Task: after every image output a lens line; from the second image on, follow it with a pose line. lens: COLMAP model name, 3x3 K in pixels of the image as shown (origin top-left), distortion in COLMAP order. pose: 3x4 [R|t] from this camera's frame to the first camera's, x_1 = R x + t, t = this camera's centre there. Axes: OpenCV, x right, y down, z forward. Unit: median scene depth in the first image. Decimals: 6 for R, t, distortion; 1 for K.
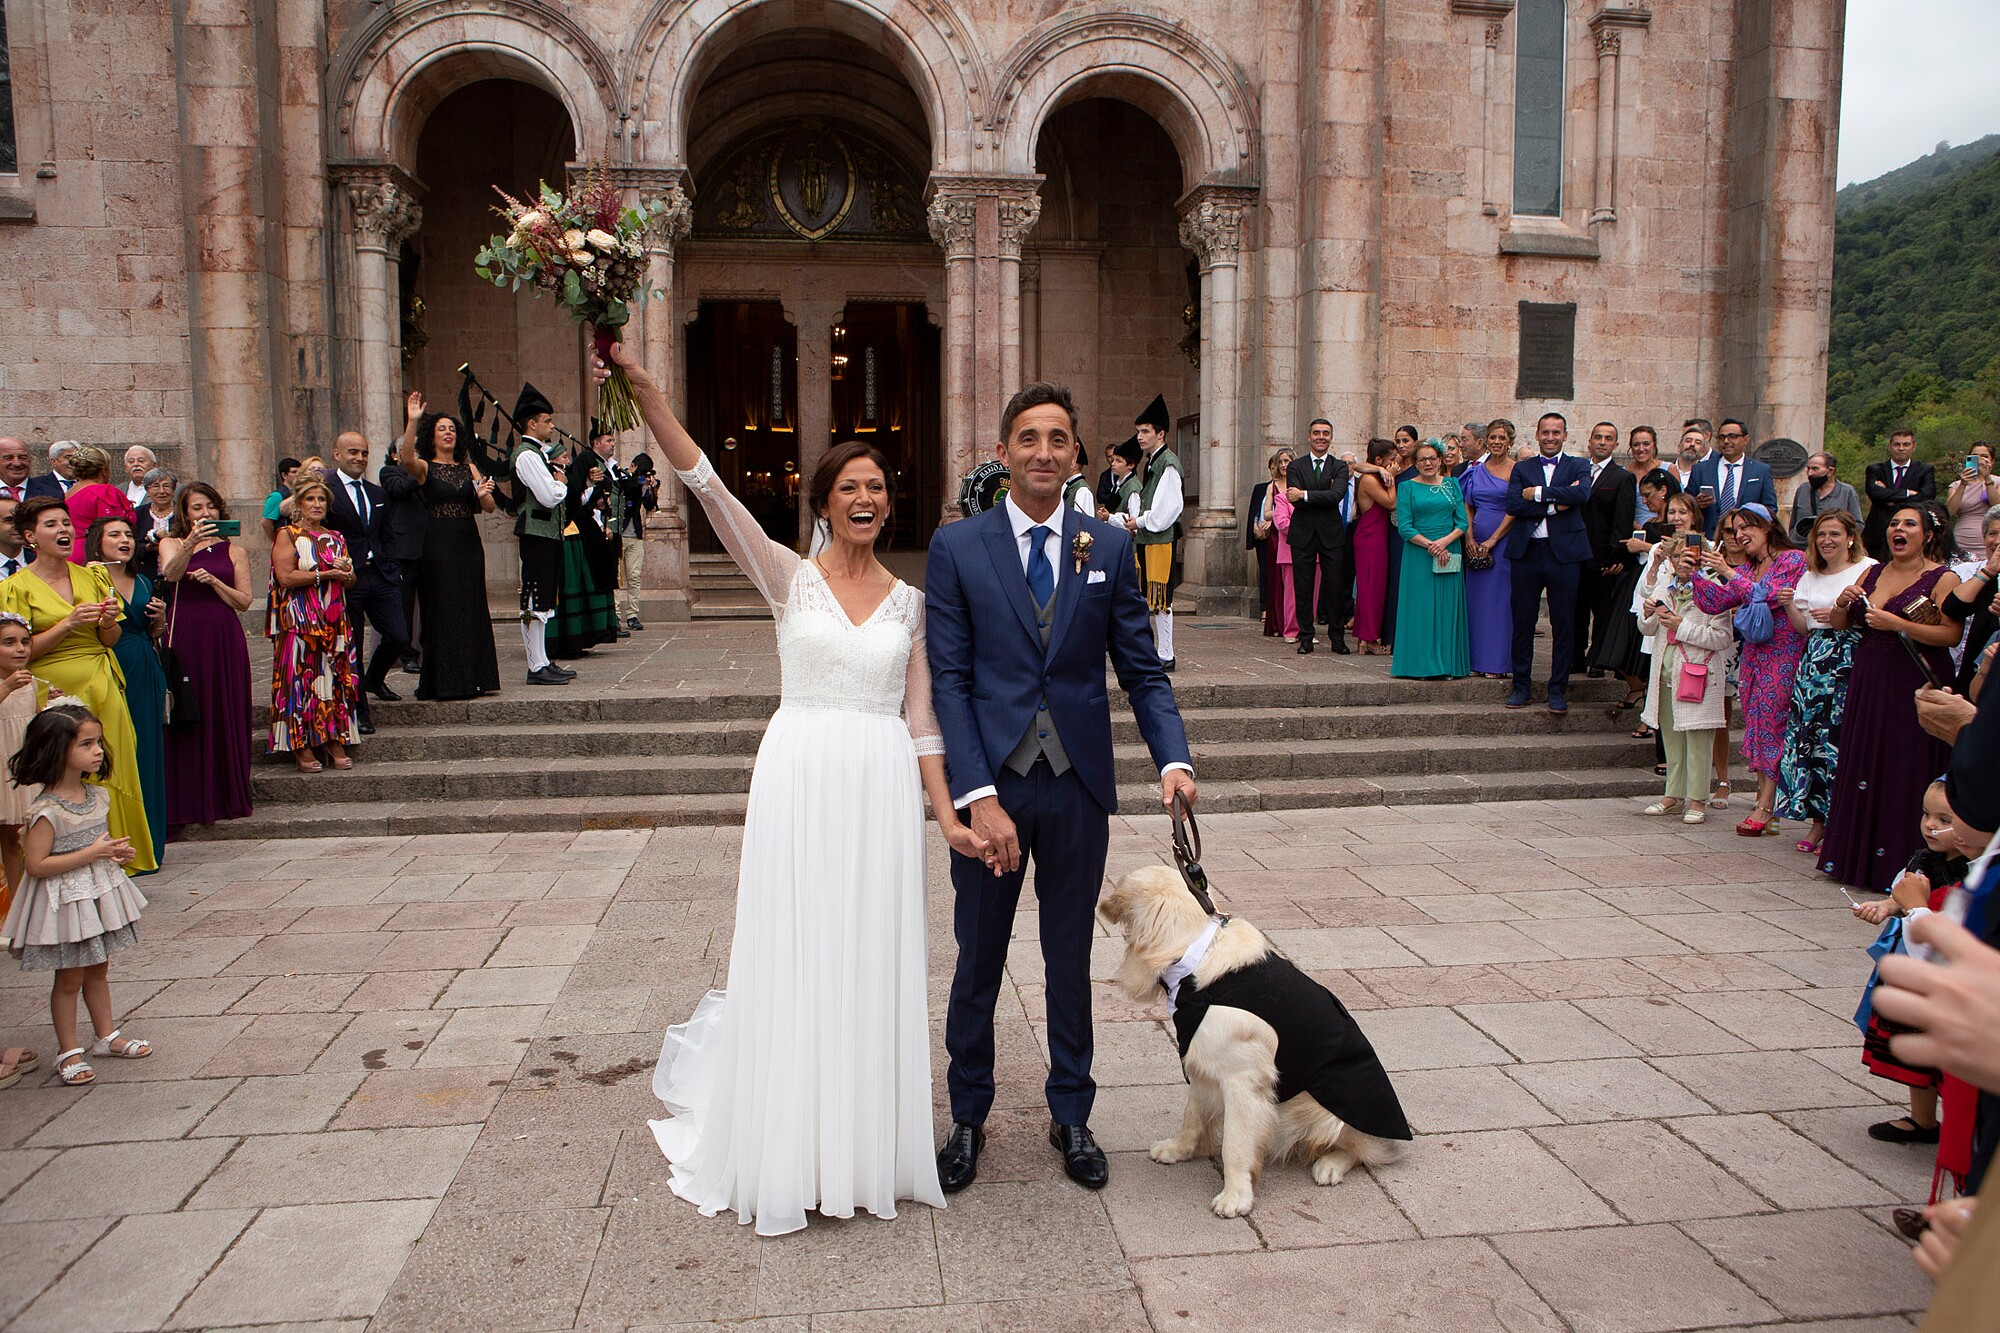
lens RADIAL K [[1339.8, 0, 1000.0], [0, 1339.8, 666.5], [0, 0, 1]] dist [-0.111956, 0.077416]
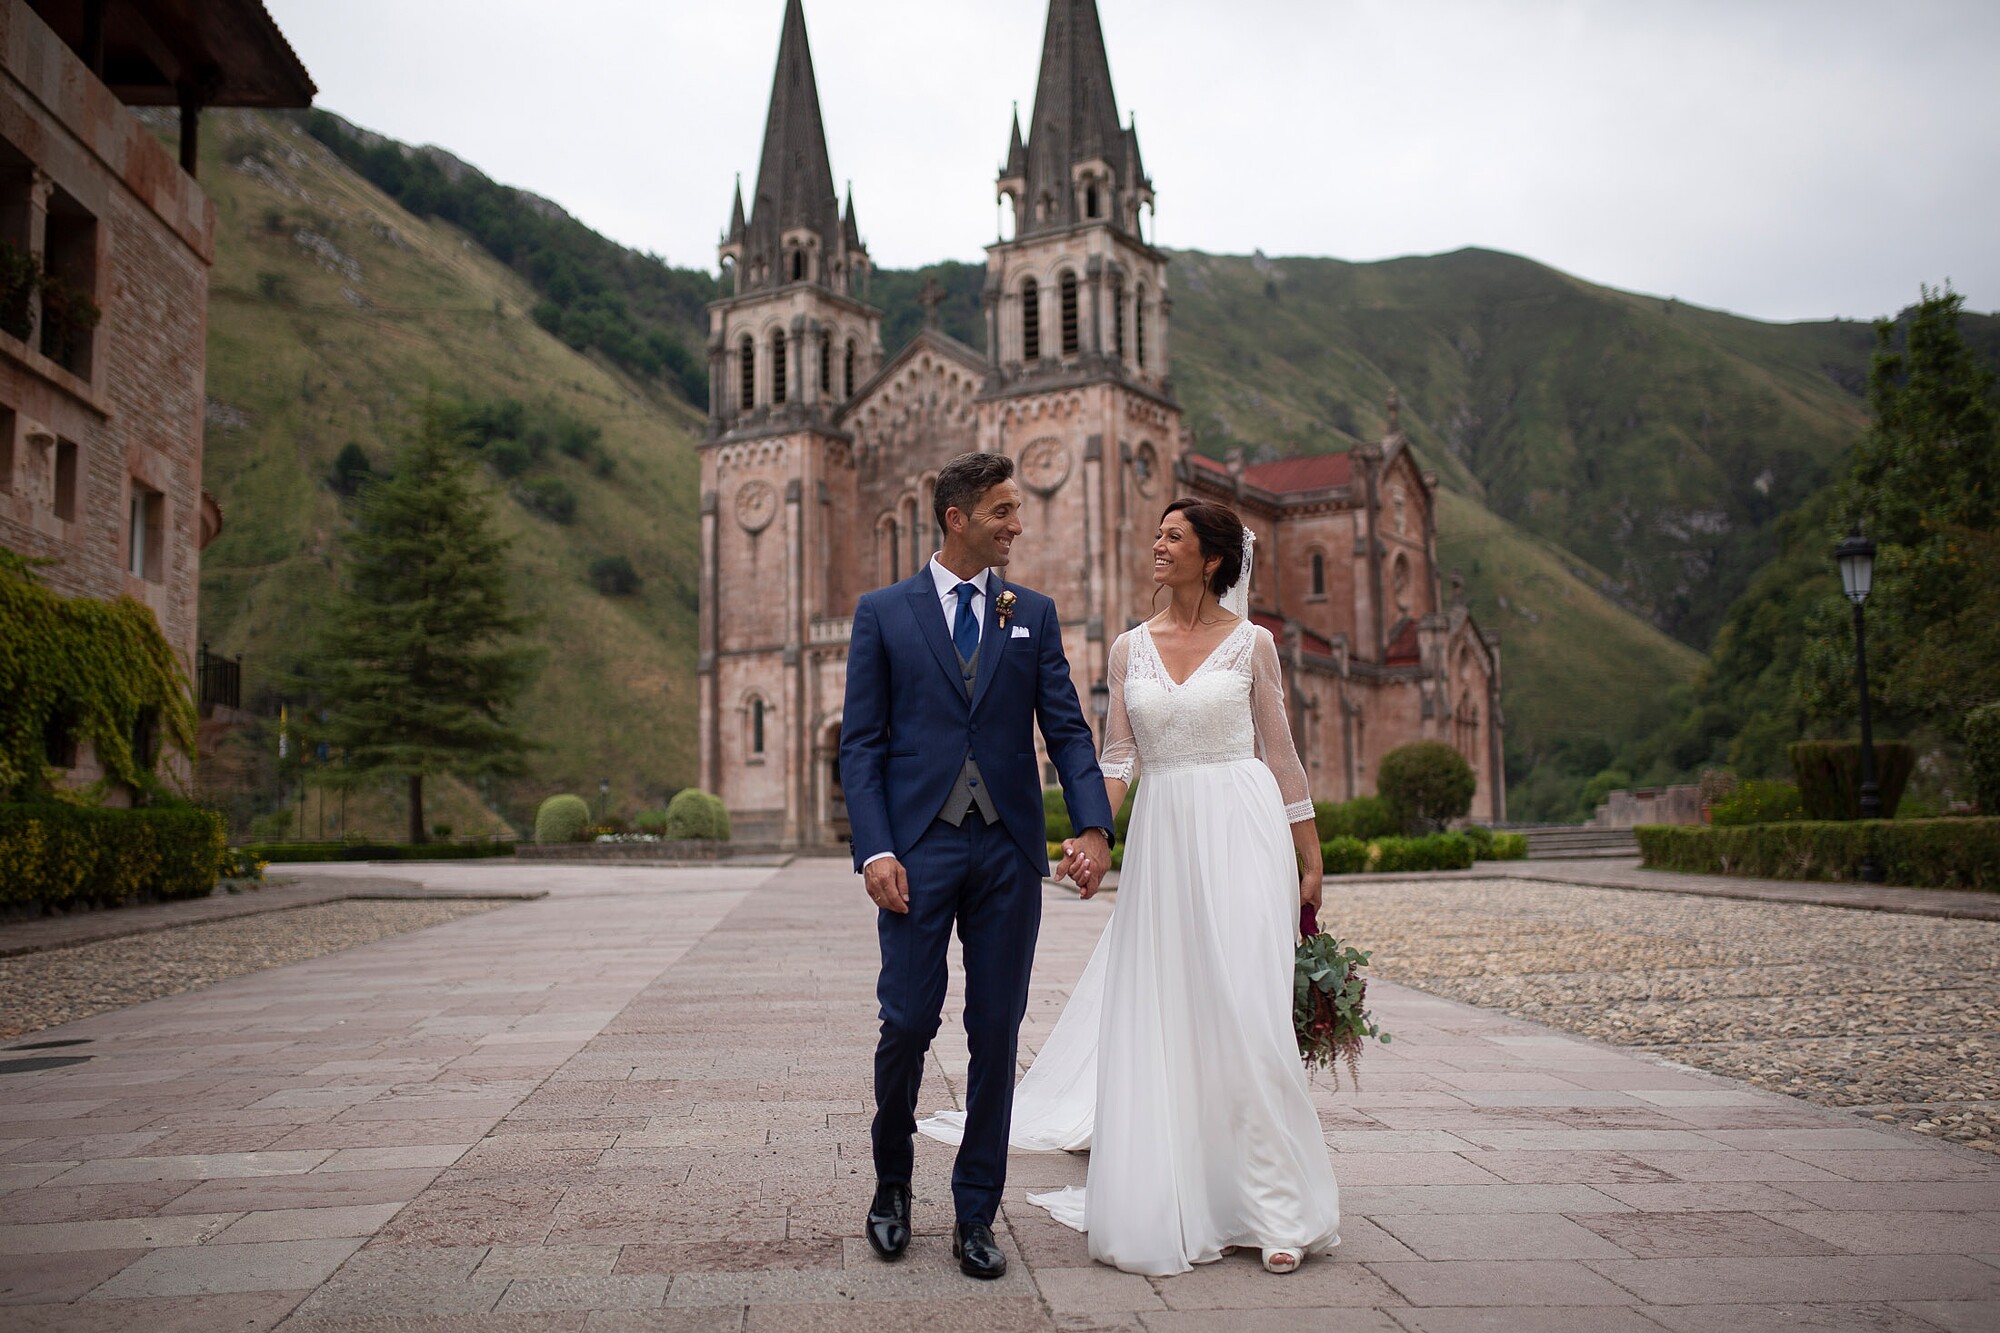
lens RADIAL K [[1895.3, 0, 1002.3], [0, 1895.3, 660.2], [0, 0, 1]] dist [-0.074633, 0.122086]
pose [[0.777490, -0.079358, -0.623869, 4.028686], [-0.052526, 0.980346, -0.190163, 0.528917], [0.626698, 0.180619, 0.758041, -3.566478]]
